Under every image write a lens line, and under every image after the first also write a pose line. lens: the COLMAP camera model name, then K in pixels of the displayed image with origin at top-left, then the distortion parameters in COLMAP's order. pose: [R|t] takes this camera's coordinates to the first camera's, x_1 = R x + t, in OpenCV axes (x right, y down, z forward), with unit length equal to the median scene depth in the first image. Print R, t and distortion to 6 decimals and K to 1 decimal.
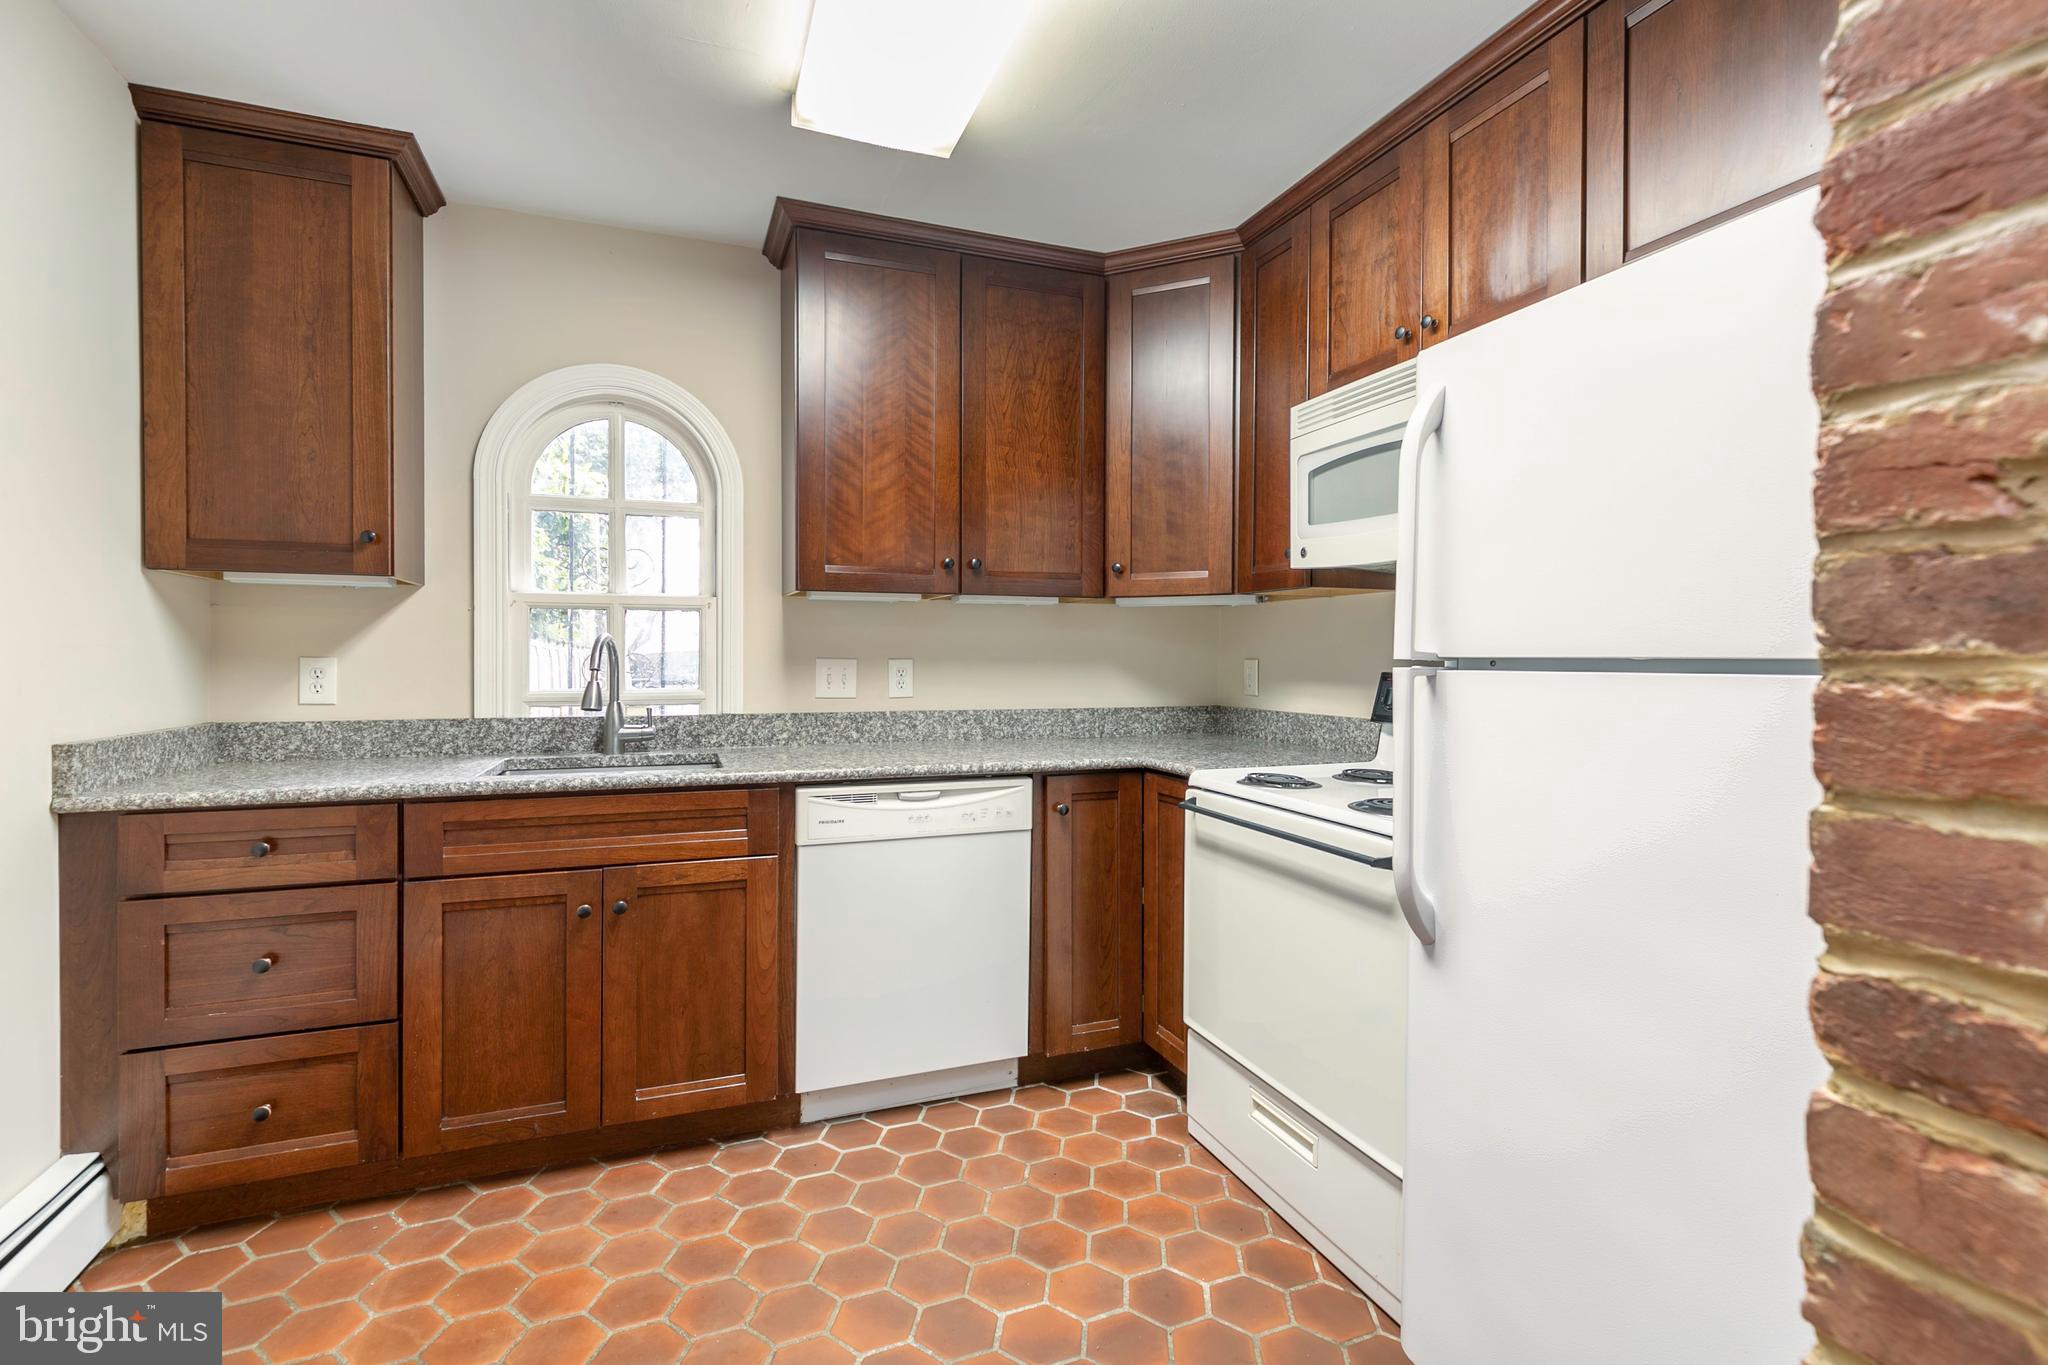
lens RADIAL K [[947.8, 0, 1063.3], [0, 947.8, 670.3], [0, 0, 1]] dist [0.002205, -0.000068]
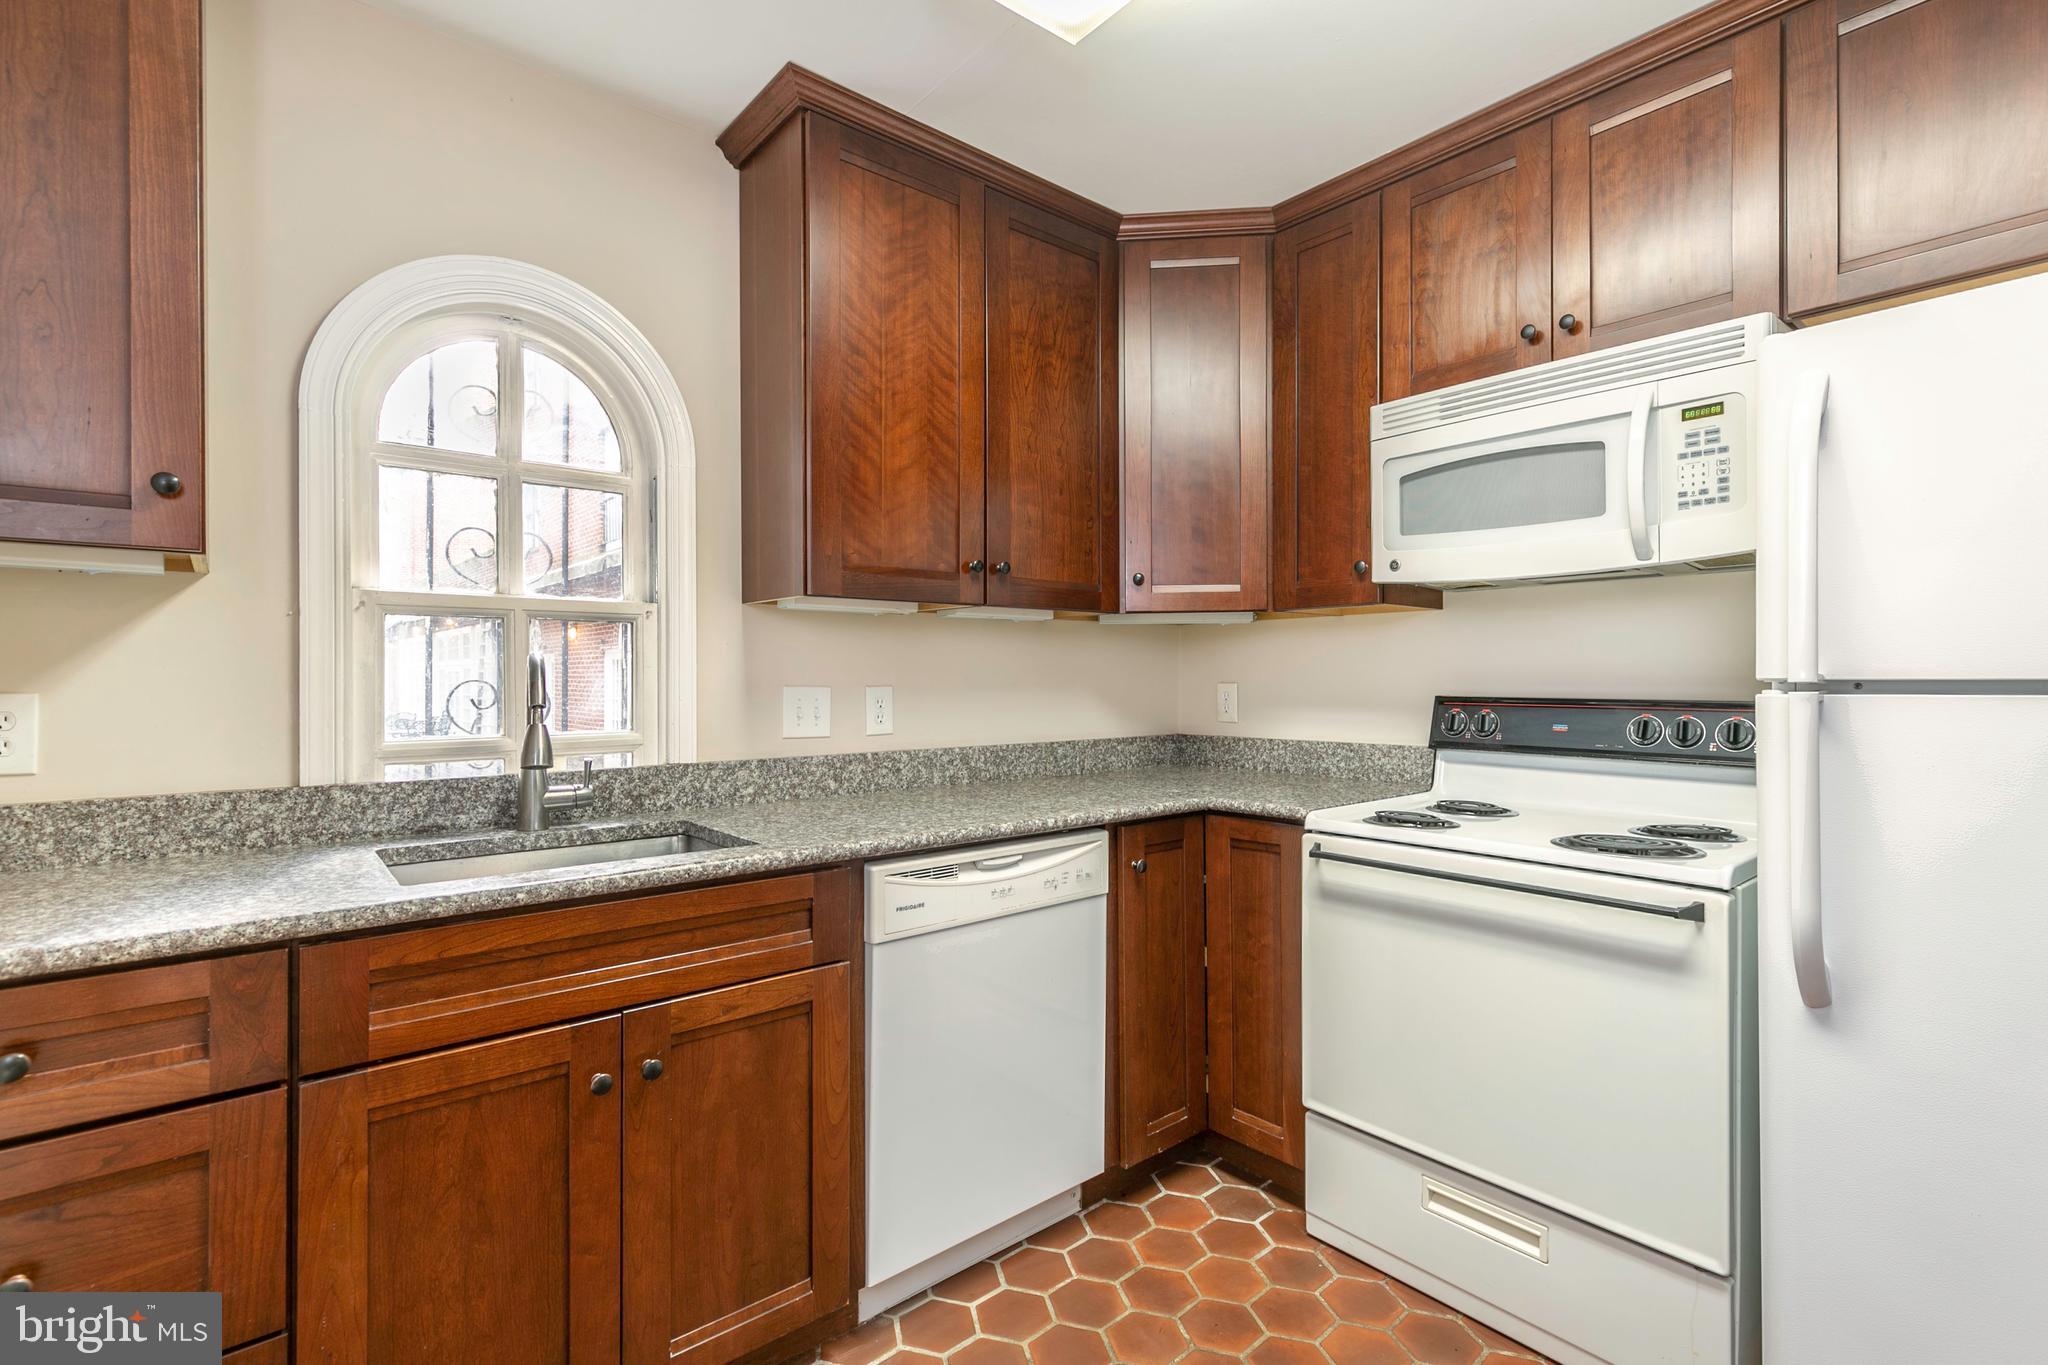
lens RADIAL K [[951.0, 0, 1036.0], [0, 951.0, 680.2], [0, 0, 1]] dist [0.003354, -0.000115]
pose [[0.947109, -0.007005, 0.320835, -0.354947], [0.011625, 0.999854, -0.012486, -0.006430], [-0.320701, 0.015556, 0.947053, 0.239513]]
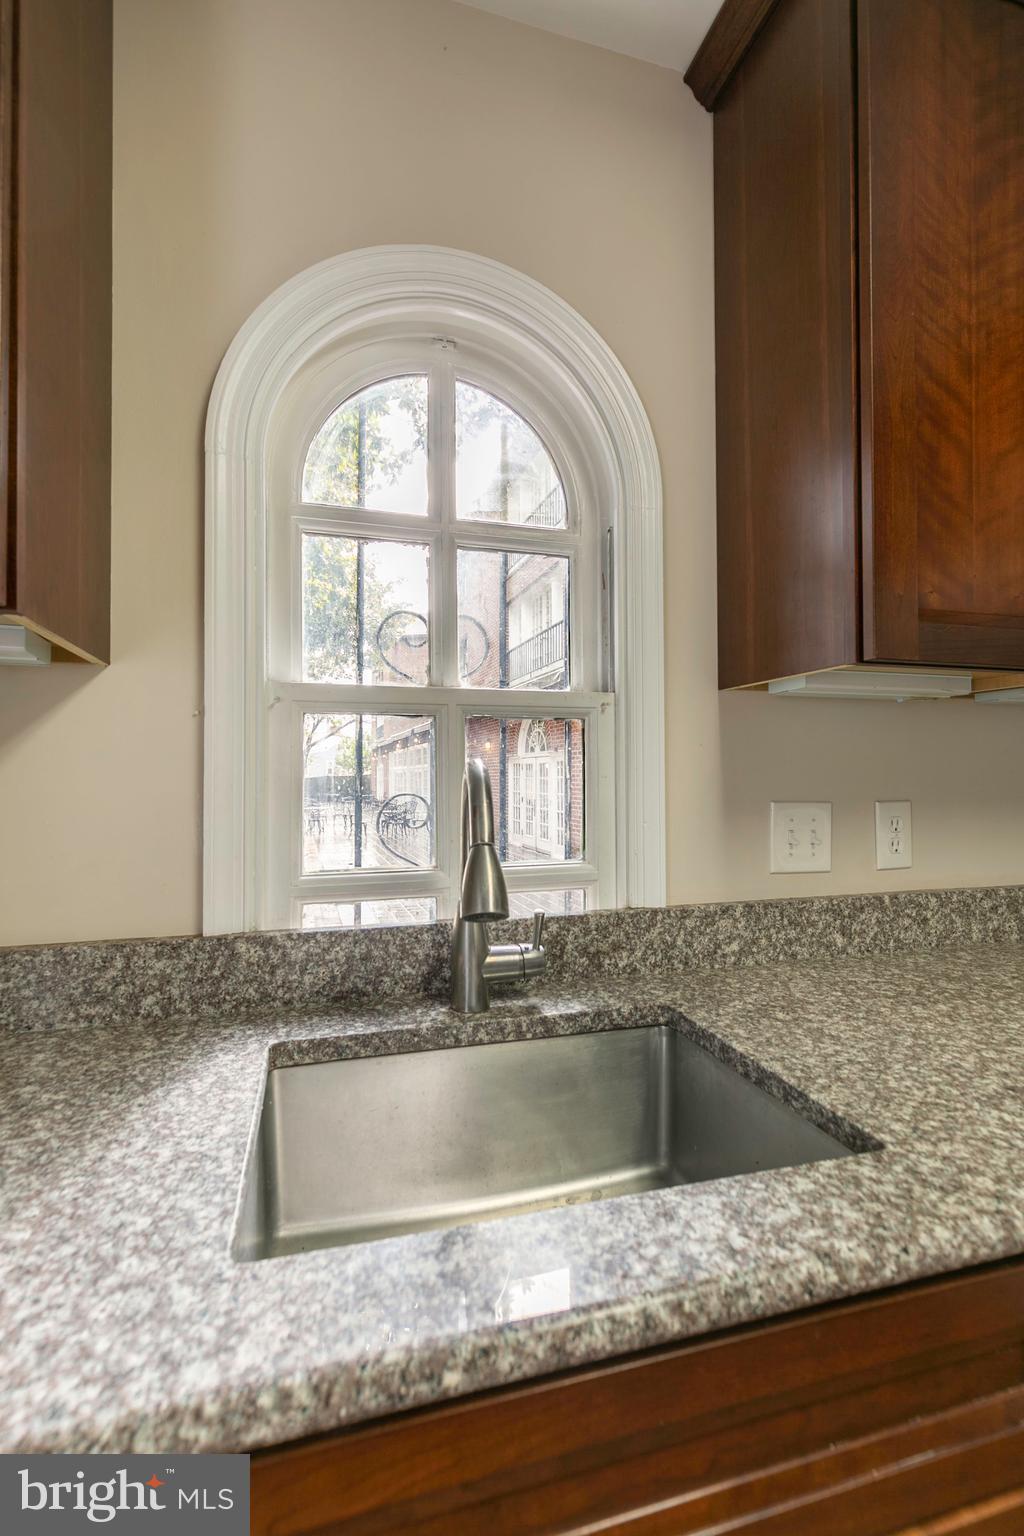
lens RADIAL K [[713.3, 0, 500.0], [0, 713.3, 763.2], [0, 0, 1]] dist [0.003354, -0.000115]
pose [[0.994114, -0.009154, -0.107951, -0.422834], [0.005235, 0.999319, -0.036539, -0.023602], [0.108212, 0.035759, 0.993485, 0.640630]]
